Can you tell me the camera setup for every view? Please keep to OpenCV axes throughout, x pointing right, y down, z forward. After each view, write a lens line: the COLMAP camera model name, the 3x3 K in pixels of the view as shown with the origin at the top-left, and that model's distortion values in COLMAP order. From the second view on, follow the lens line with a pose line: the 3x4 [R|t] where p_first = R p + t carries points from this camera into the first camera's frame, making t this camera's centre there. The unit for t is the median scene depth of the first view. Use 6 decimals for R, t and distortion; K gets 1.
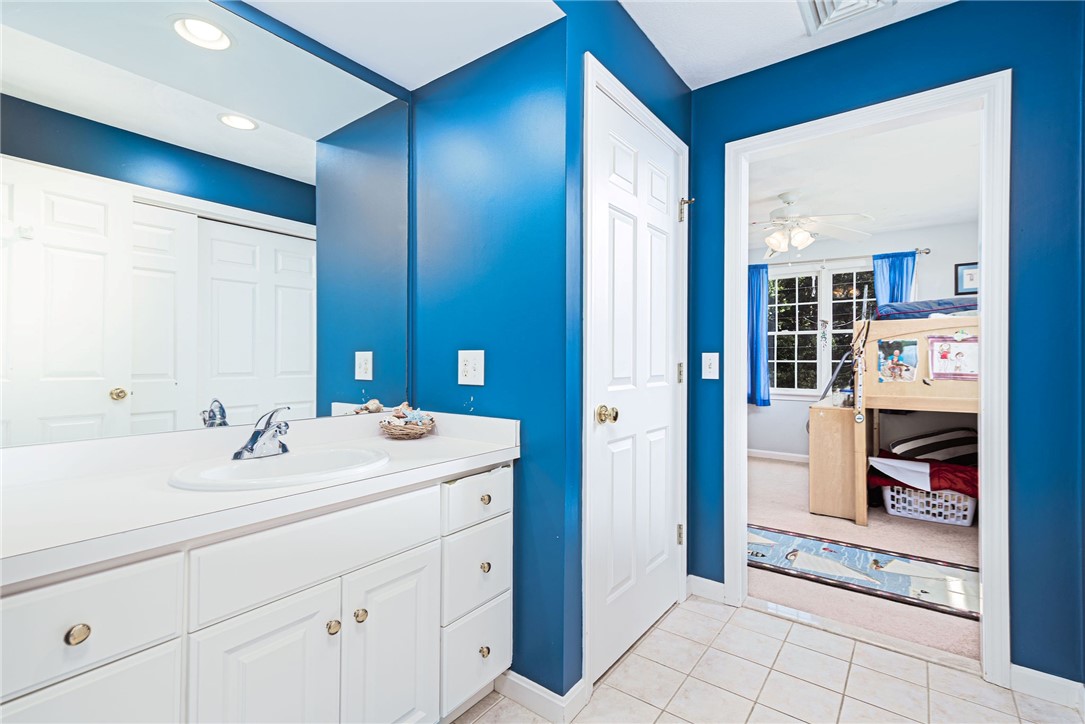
lens RADIAL K [[479.9, 0, 551.7], [0, 479.9, 362.1], [0, 0, 1]] dist [0.020075, 0.000233]
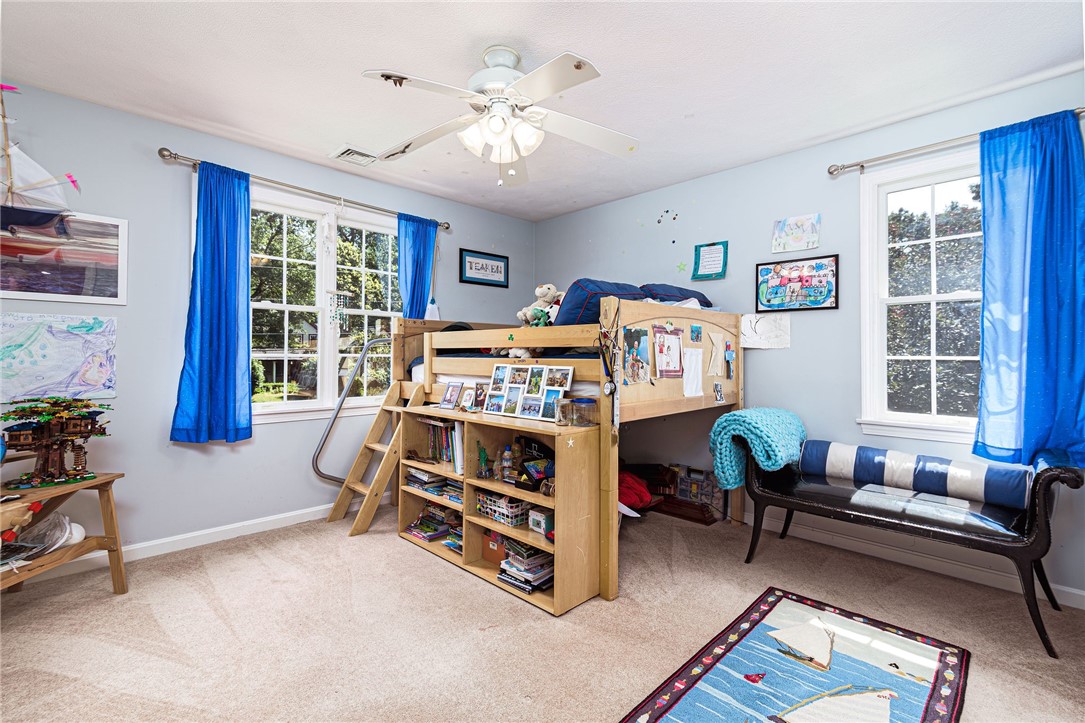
lens RADIAL K [[479.9, 0, 548.1], [0, 479.9, 353.8], [0, 0, 1]] dist [0.020075, 0.000233]
pose [[0.169904, 0.004666, 0.985450, -0.046424], [-0.000147, 0.999989, -0.004709, -0.001769], [-0.985461, 0.000655, 0.169903, 0.990793]]
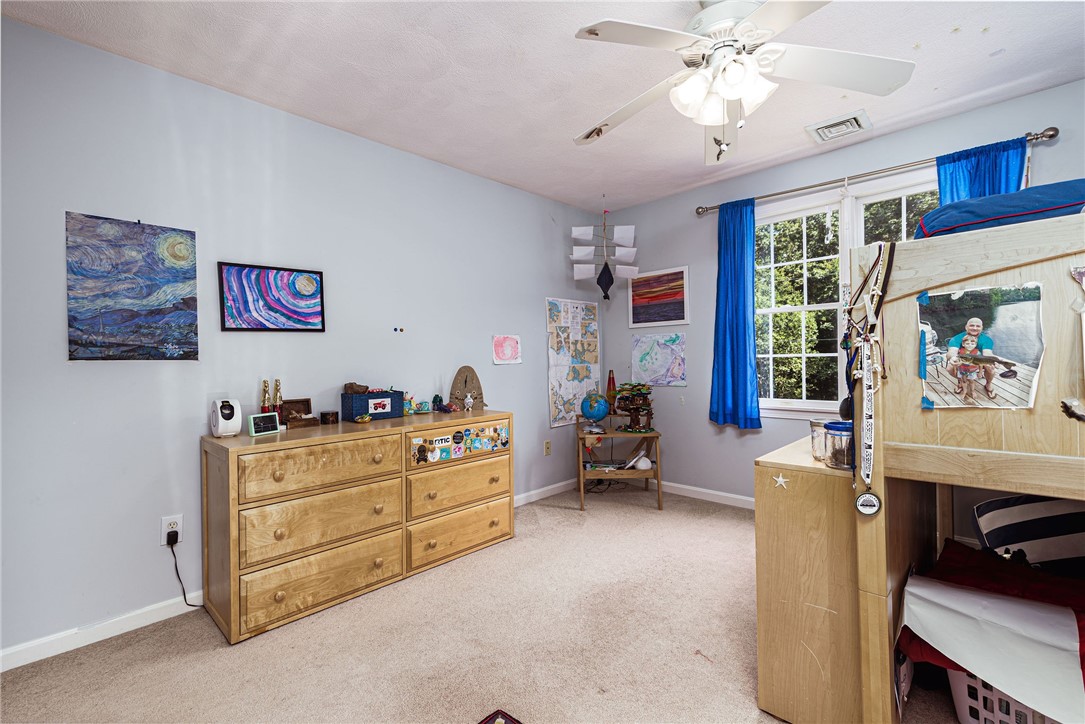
lens RADIAL K [[479.9, 0, 548.2], [0, 479.9, 369.4], [0, 0, 1]] dist [0.020075, 0.000233]
pose [[0.992339, -0.019046, -0.122069, 0.440934], [0.021034, 0.999666, 0.015016, 0.000476], [0.121742, -0.017469, 0.992408, 0.602352]]
